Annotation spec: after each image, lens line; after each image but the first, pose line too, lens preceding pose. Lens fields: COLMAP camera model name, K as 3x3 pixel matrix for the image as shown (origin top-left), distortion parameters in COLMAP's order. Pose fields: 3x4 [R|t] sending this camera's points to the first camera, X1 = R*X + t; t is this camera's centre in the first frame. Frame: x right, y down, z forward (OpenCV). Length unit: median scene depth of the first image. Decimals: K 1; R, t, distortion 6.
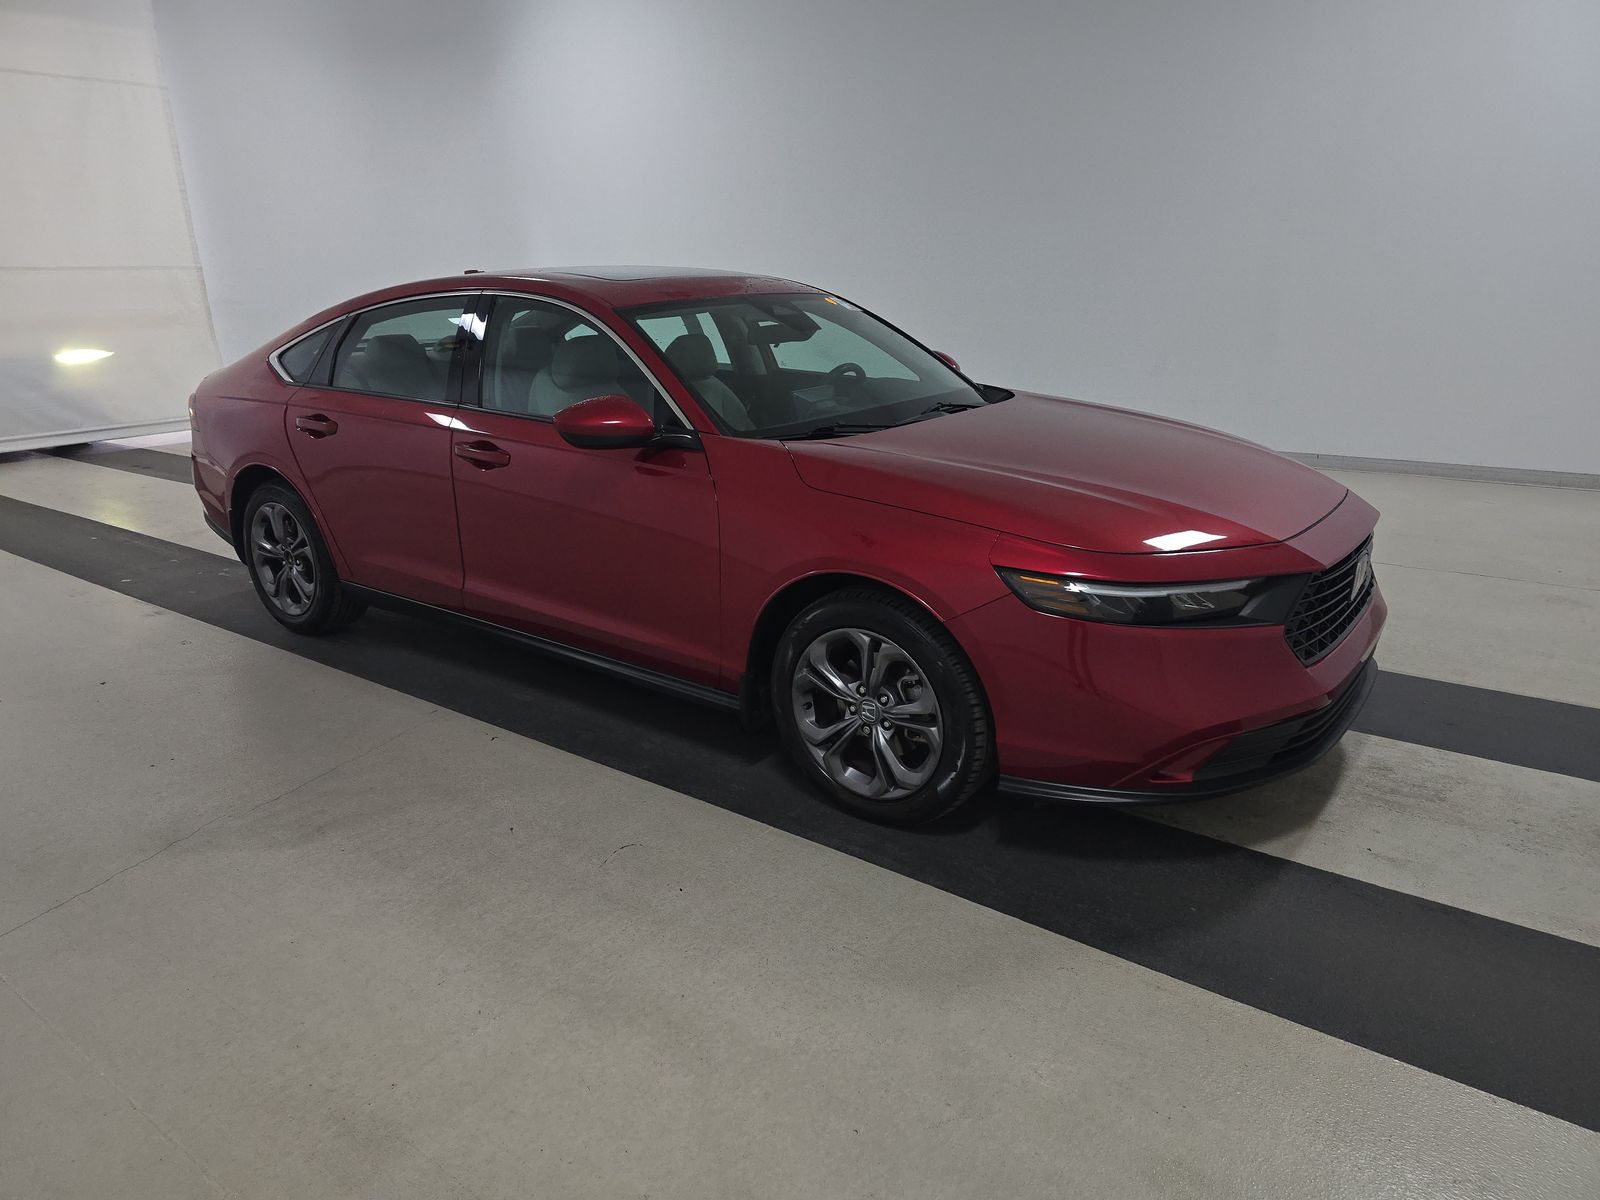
lens RADIAL K [[1068.9, 0, 791.0], [0, 1068.9, 603.0], [0, 0, 1]] dist [-0.013578, 0.007965]
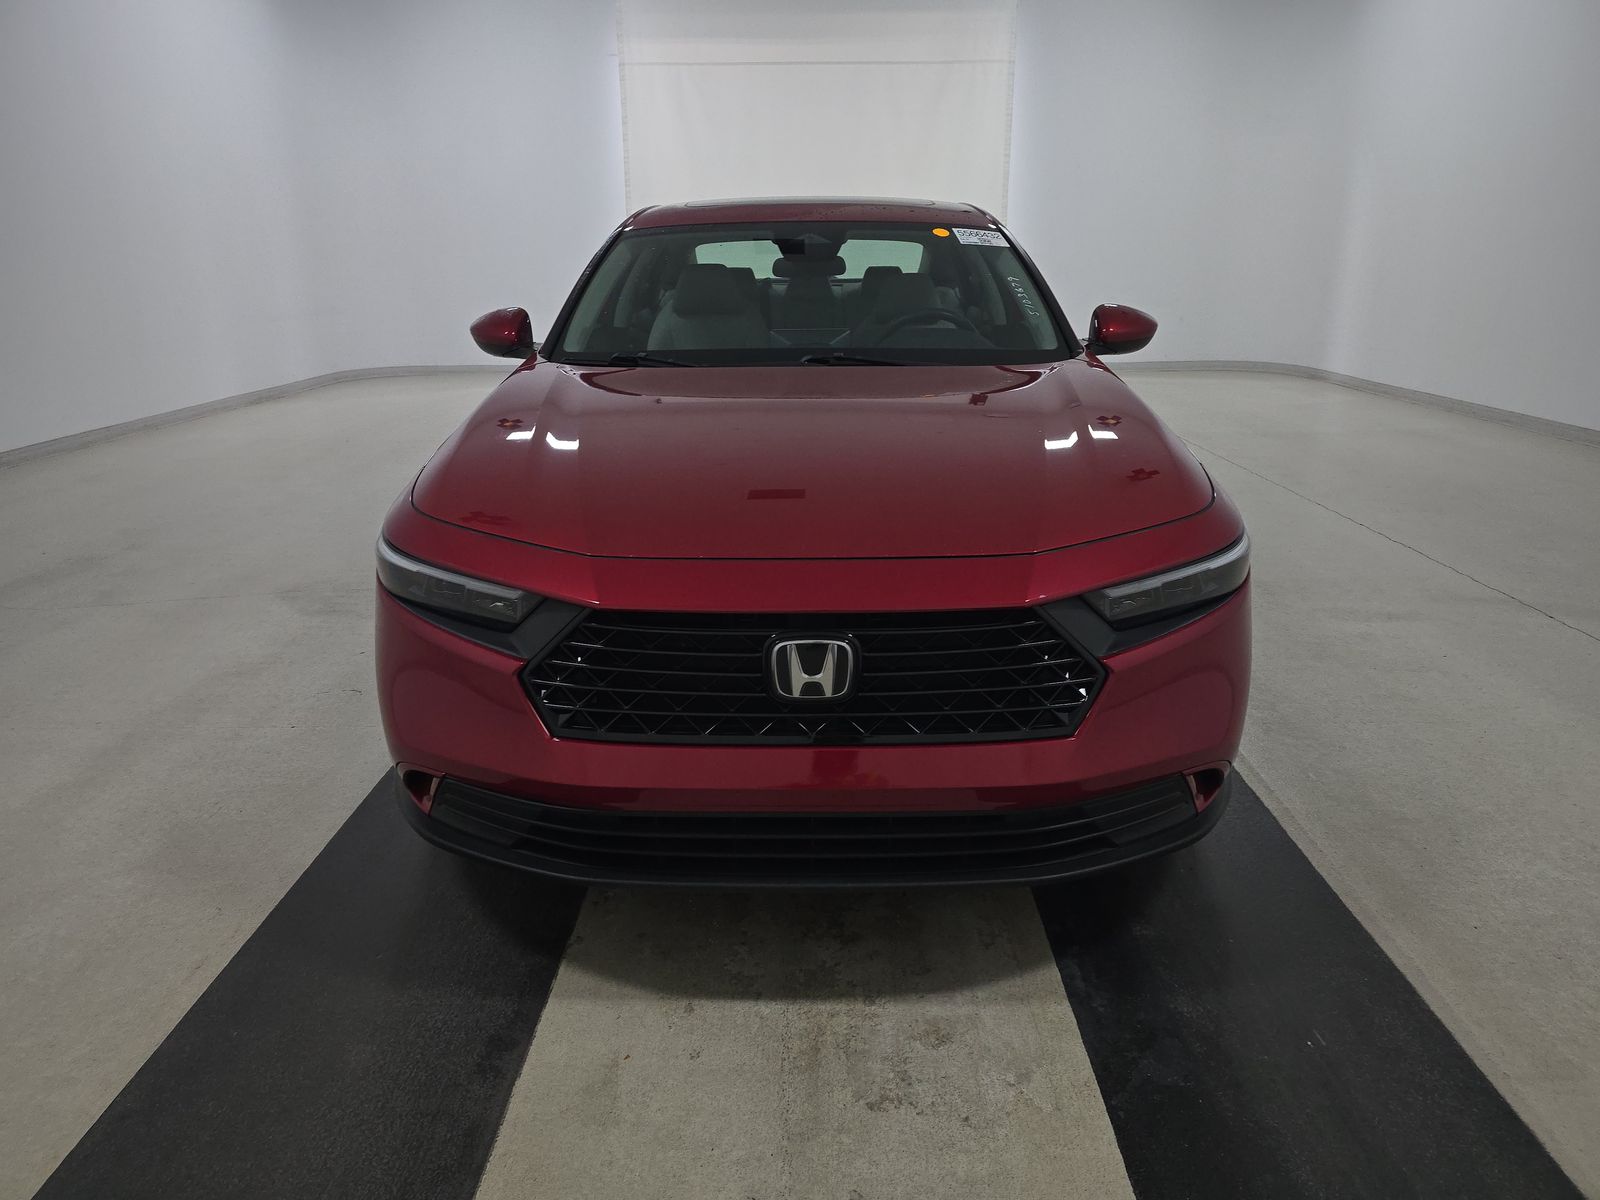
lens RADIAL K [[1068.9, 0, 800.2], [0, 1068.9, 600.1], [0, 0, 1]] dist [-0.013578, 0.007965]
pose [[0.628036, 0.276441, -0.727428, 0.927533], [-0.267510, 0.954502, 0.131775, -0.130941], [0.730759, 0.111835, 0.673412, 0.574592]]
